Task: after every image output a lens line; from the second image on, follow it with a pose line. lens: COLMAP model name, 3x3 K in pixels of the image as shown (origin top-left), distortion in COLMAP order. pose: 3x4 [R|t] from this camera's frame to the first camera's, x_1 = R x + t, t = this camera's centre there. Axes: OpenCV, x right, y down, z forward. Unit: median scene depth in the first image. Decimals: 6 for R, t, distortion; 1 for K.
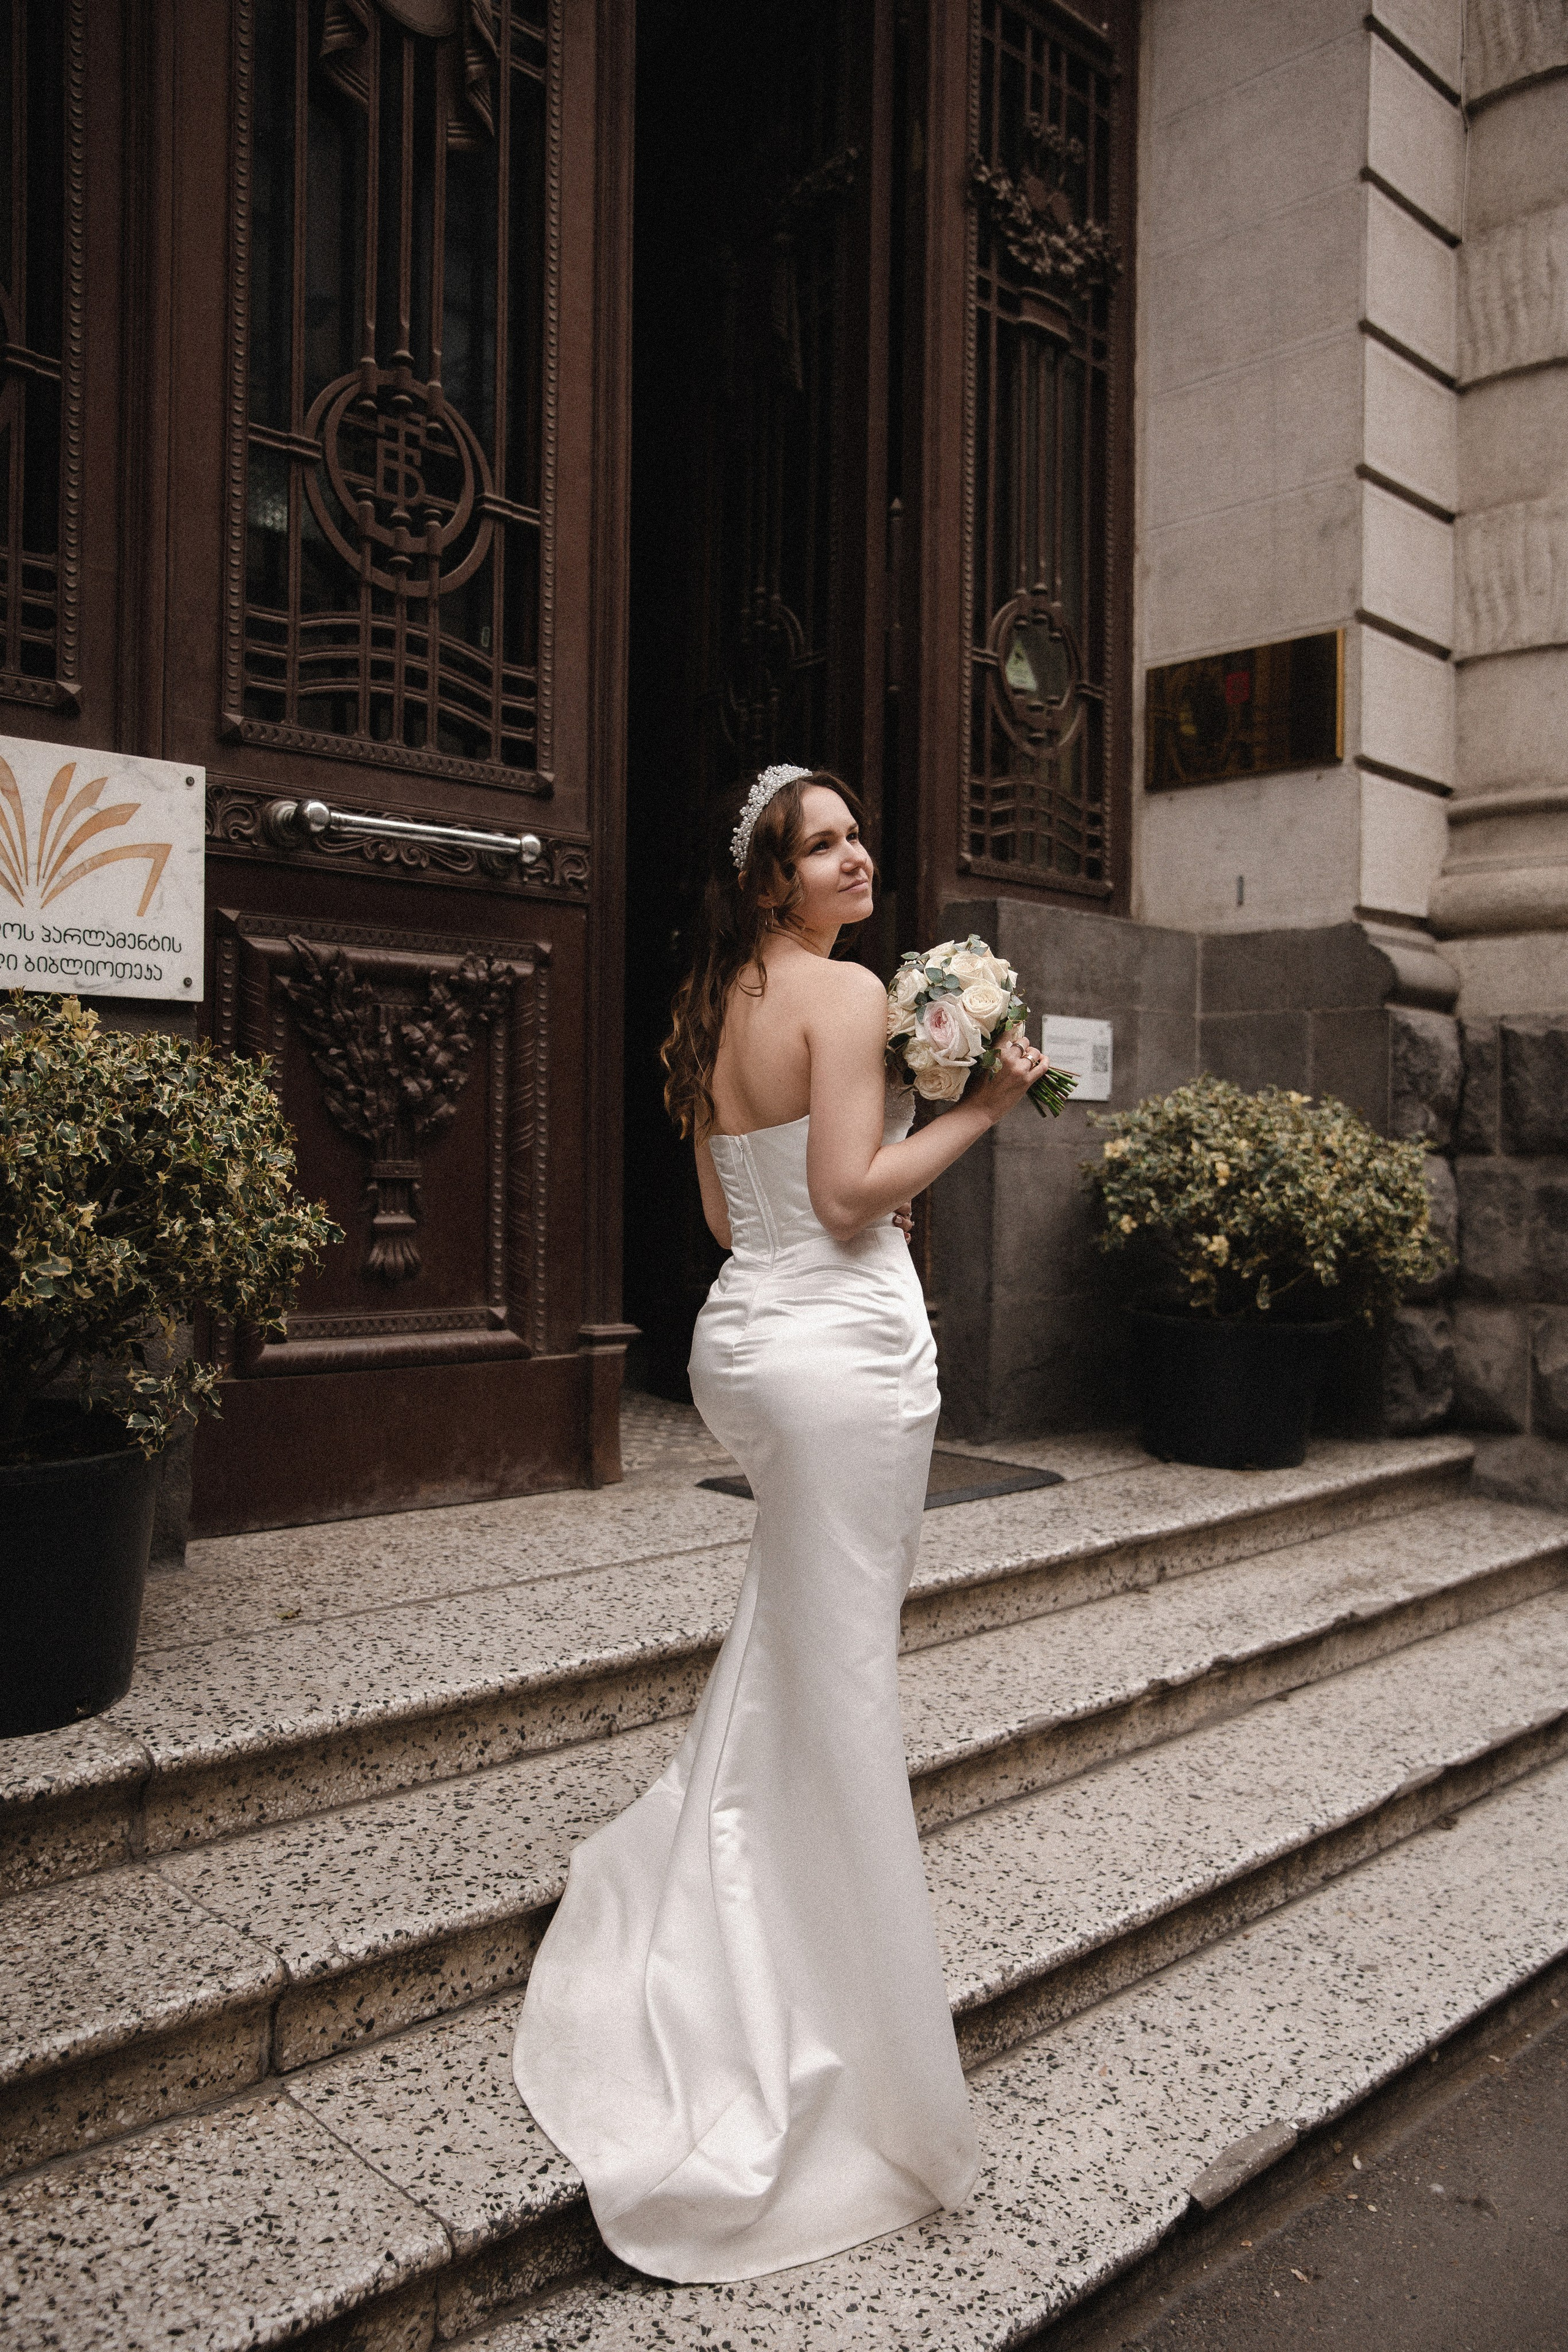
lens RADIAL K [[1879.6, 0, 788.5], [0, 1879.6, 1192.8], [0, 0, 1]] dist [-0.078312, 0.089269]
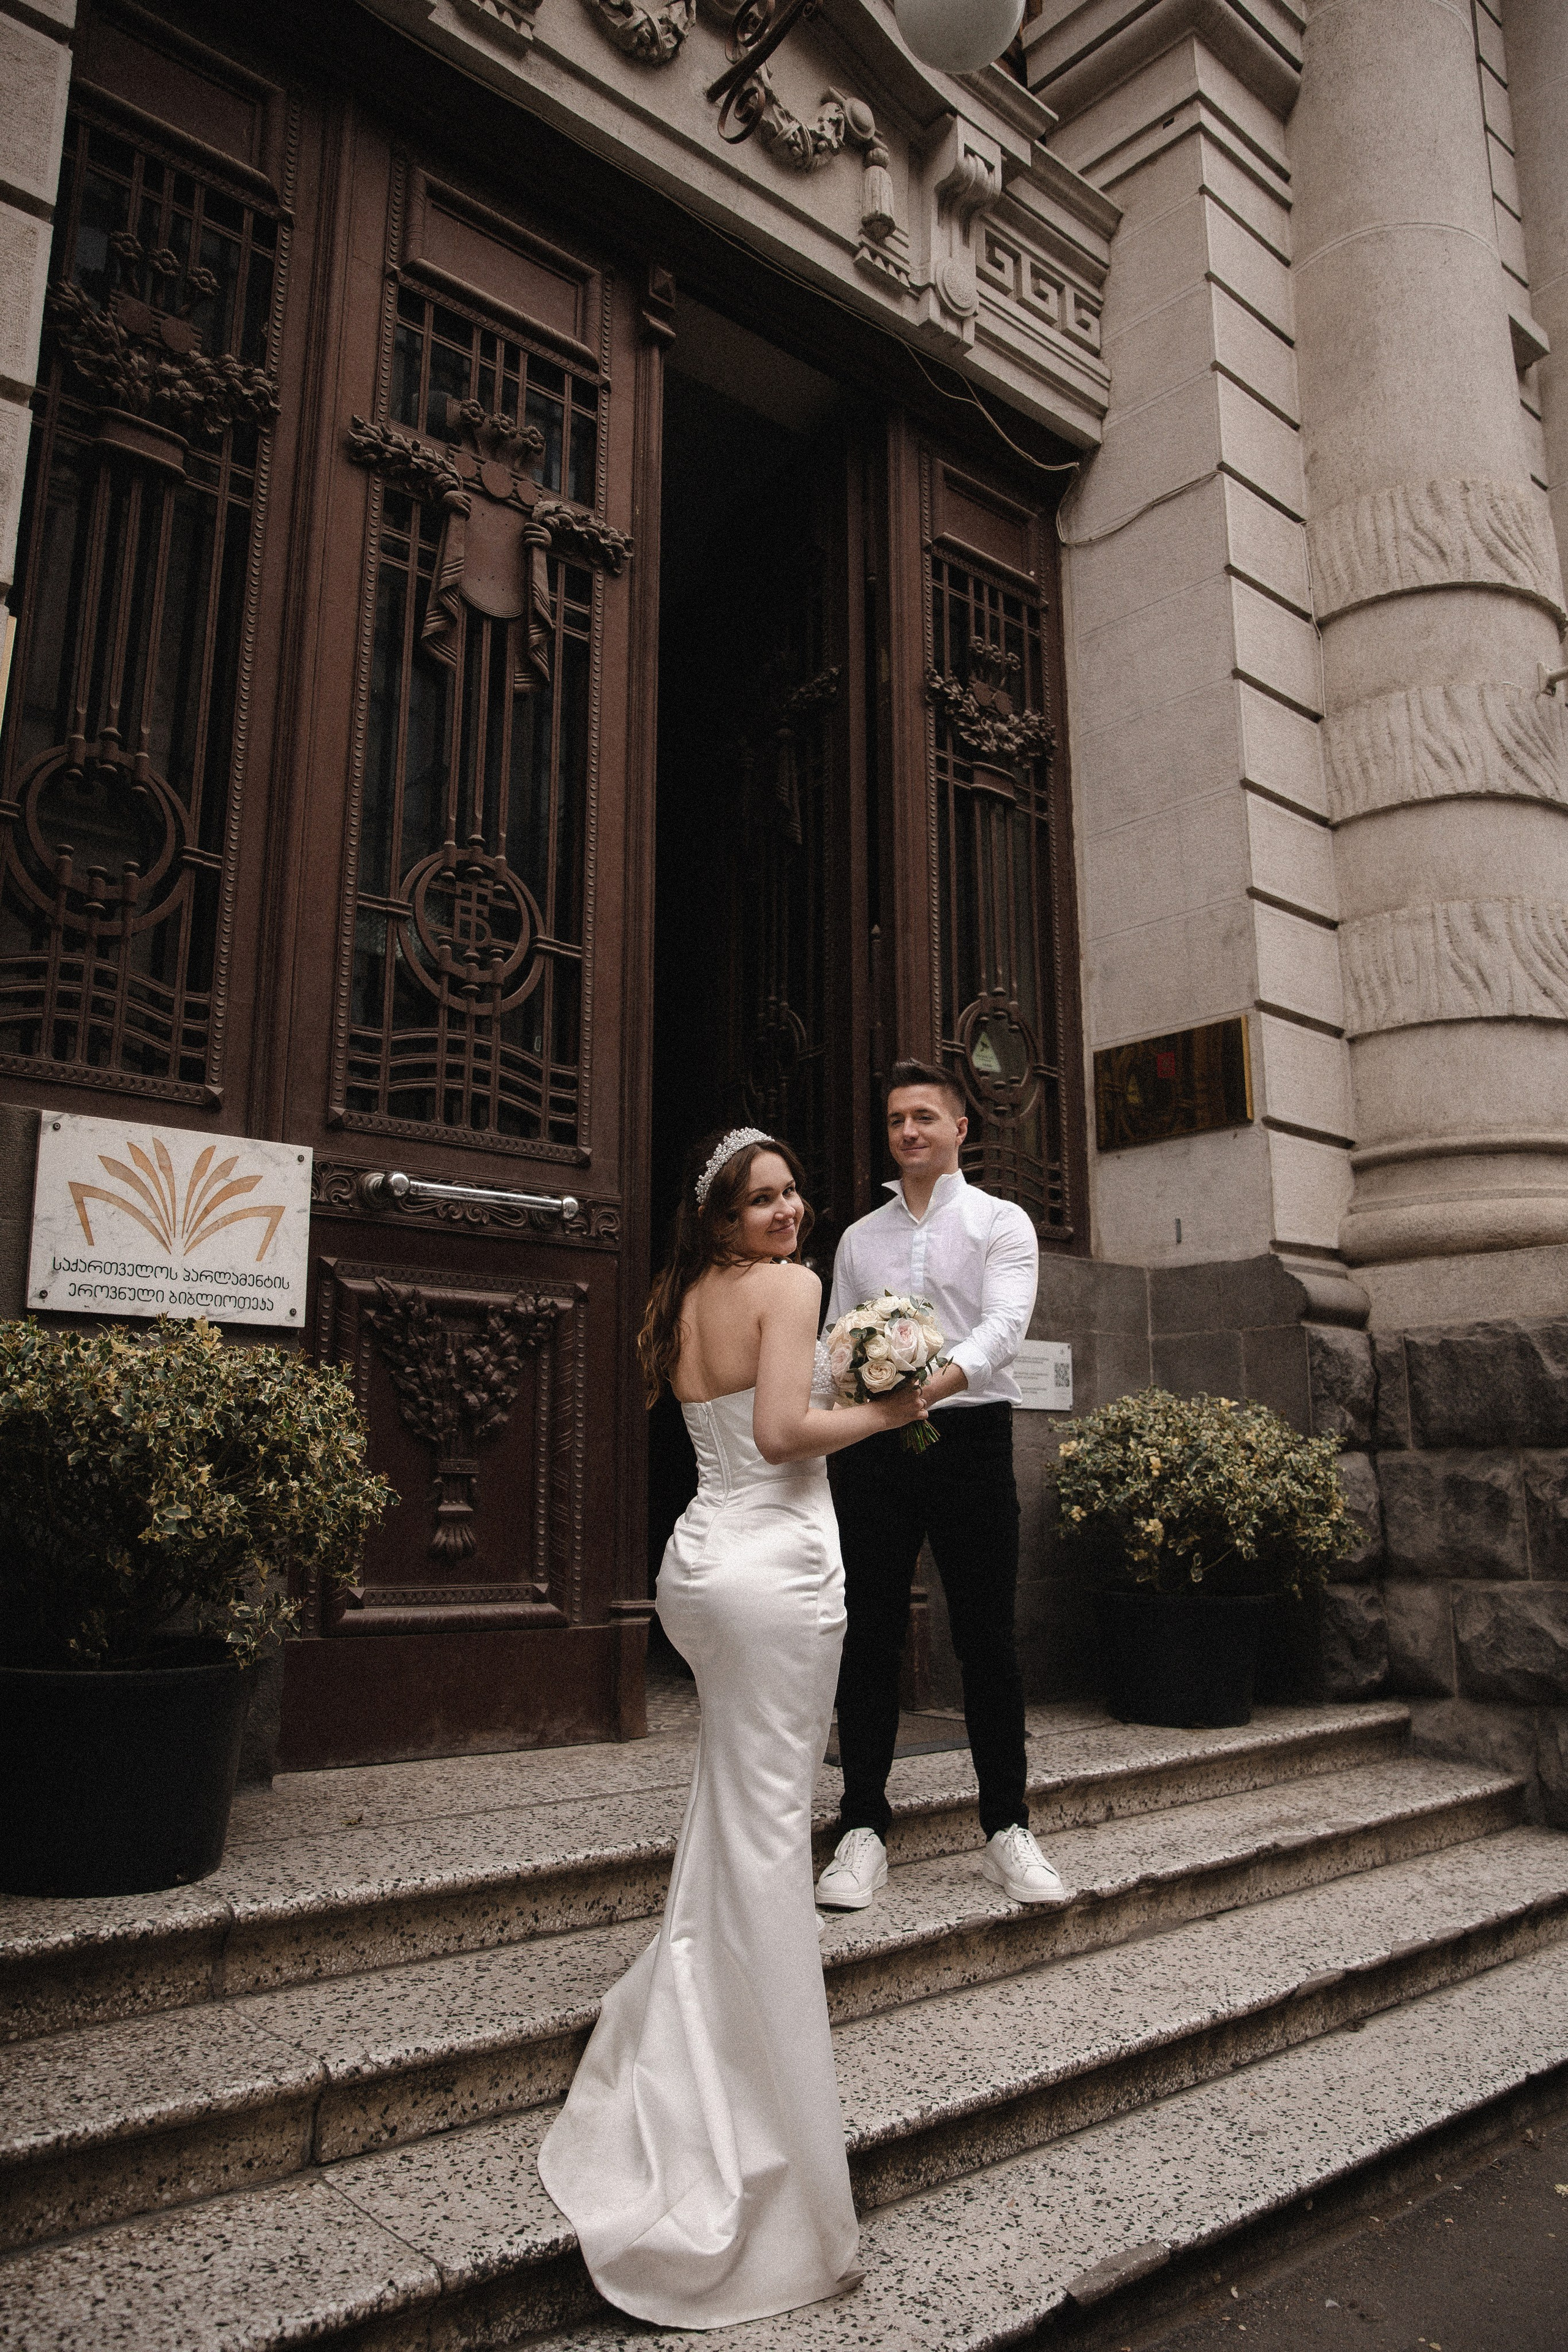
lens RADIAL K [[1753.7, 0, 786.8], [0, 1753.7, 1148.2], [0, 0, 1]] dist [-0.099447, 0.084547]
pose [[0.998688, -0.023240, -0.045625, 0.063078], [0.012744, 0.975841, -0.218109, 0.035881], [0.049592, 0.217242, 0.974857, -0.147843]]
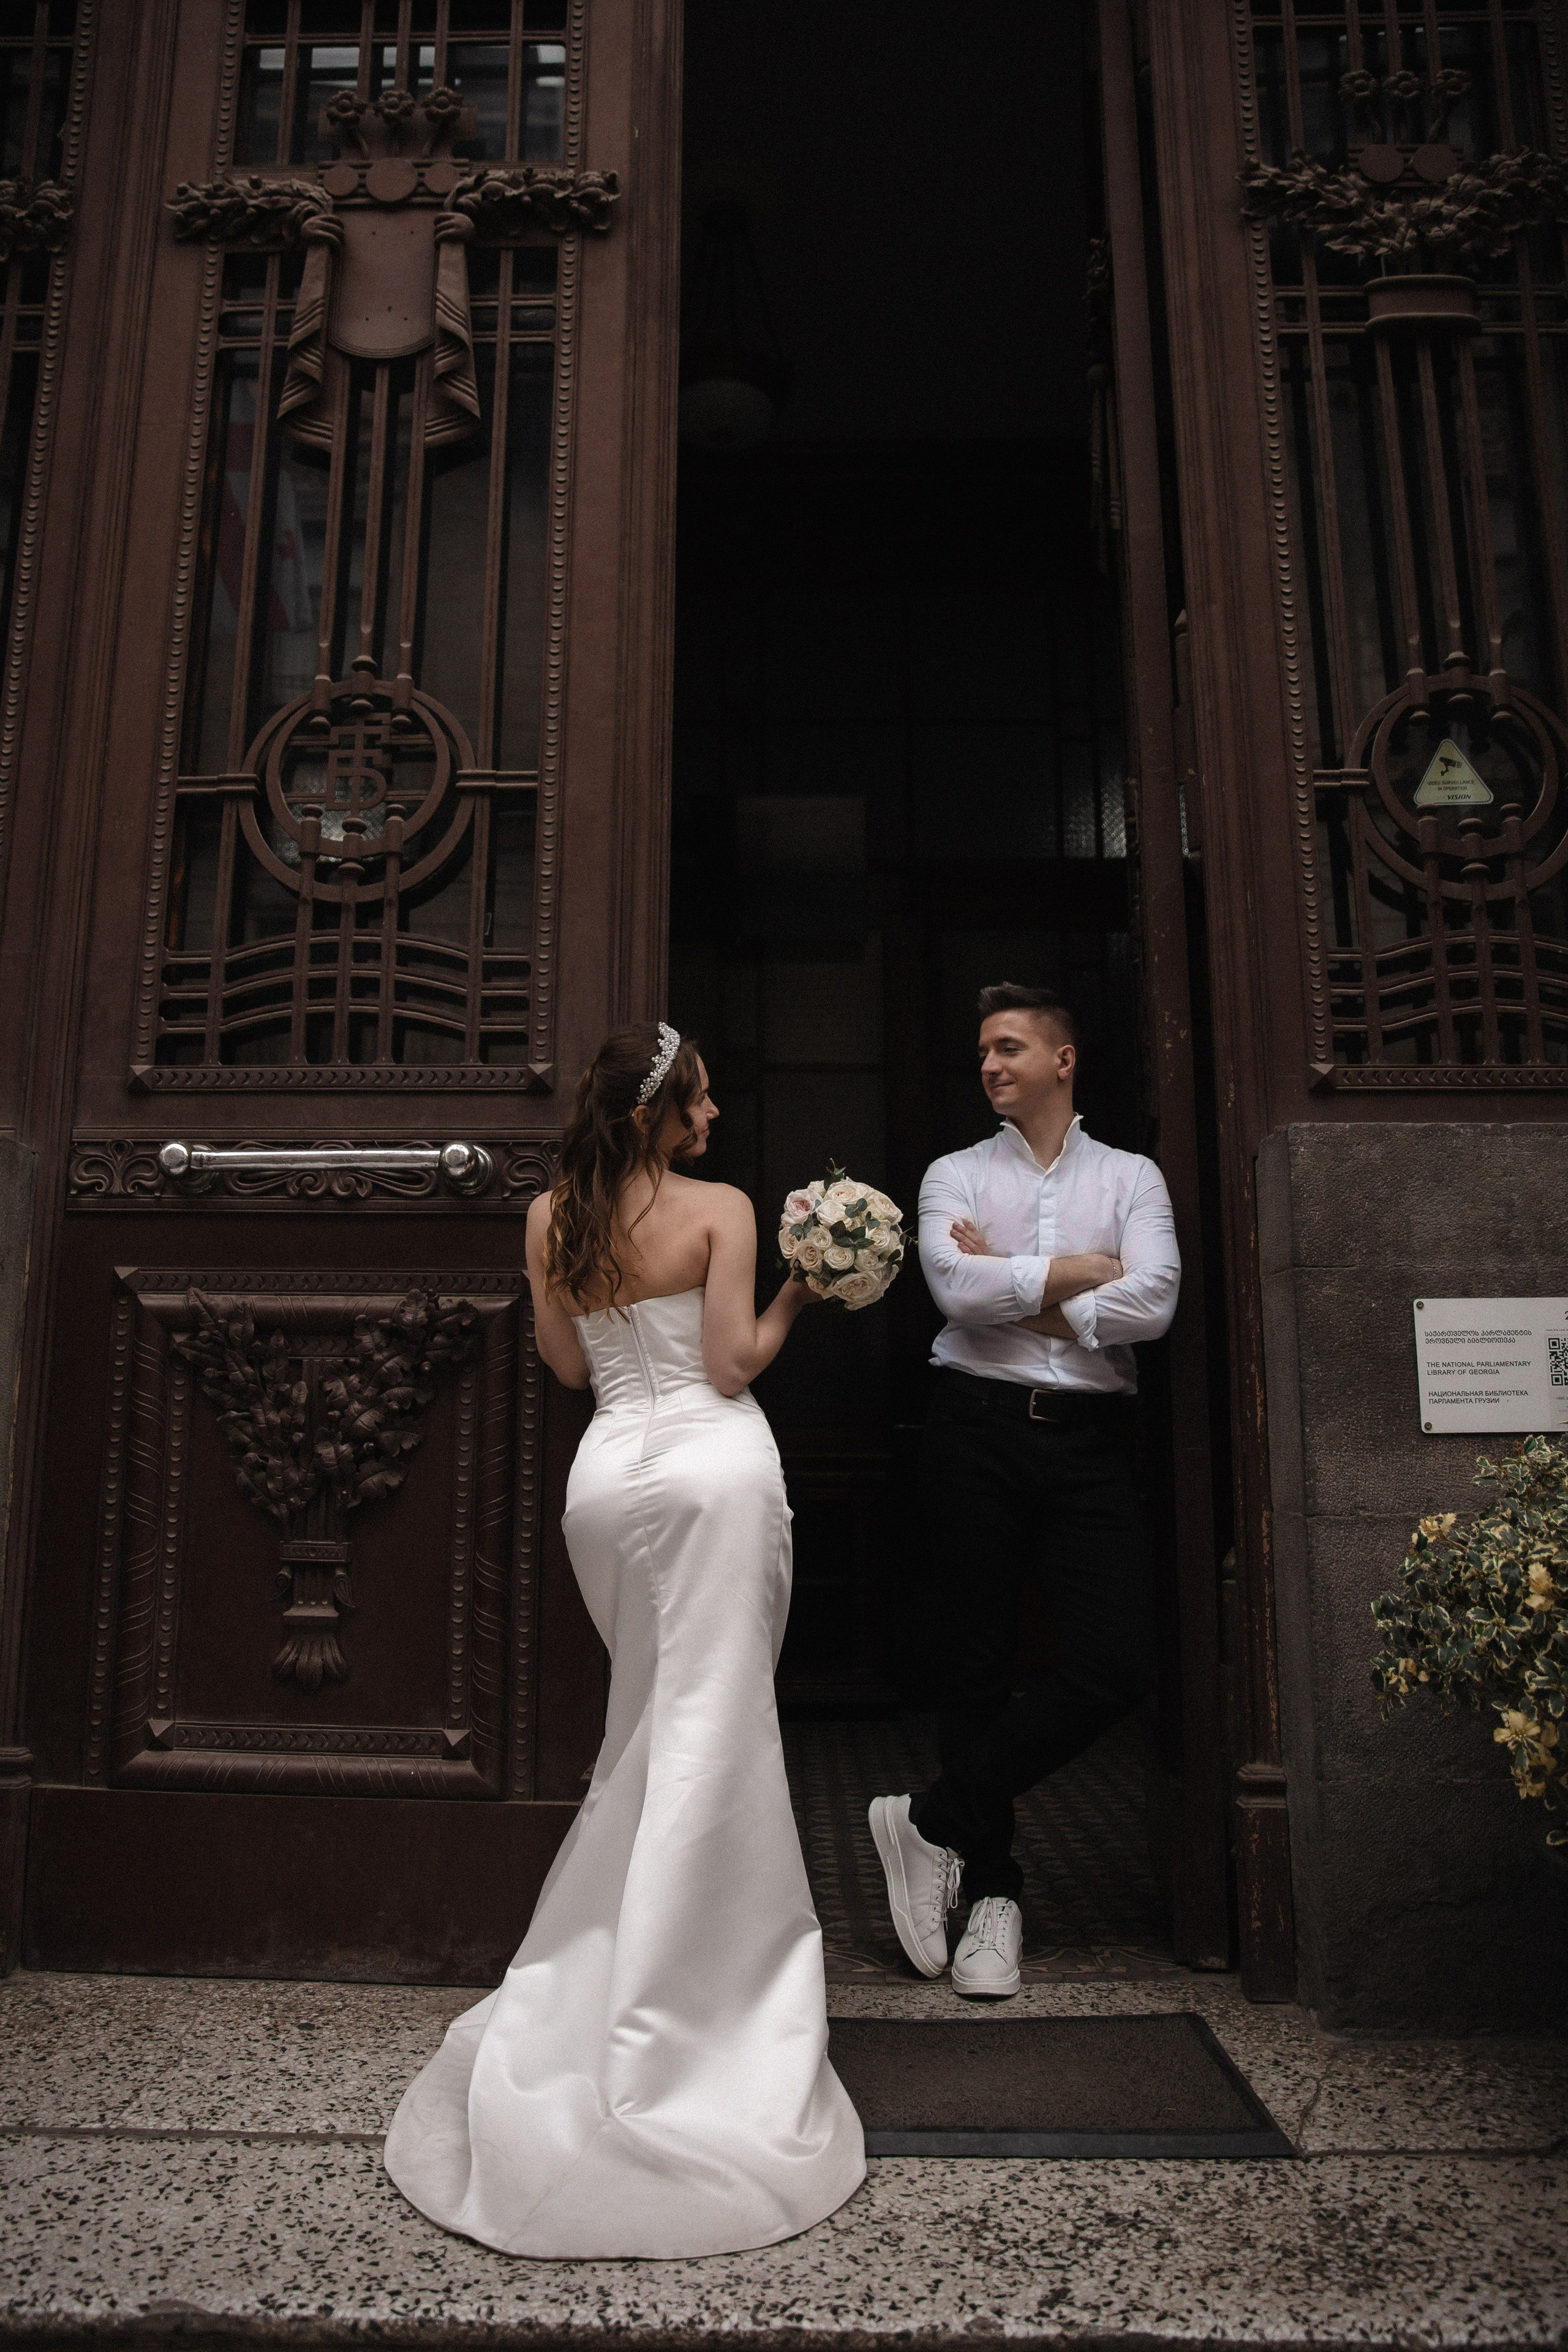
lens RADIAL K [[1683.6, 0, 757.7], [0, 1683.6, 1124.9], [0, 0, 1]] dist [-0.100537, 0.073652]
pose [[0.691213, -0.147869, -0.707361, 0.490949], [-0.007799, 0.977258, -0.211910, -0.043228], [0.722609, 0.151991, 0.674340, 0.606876]]
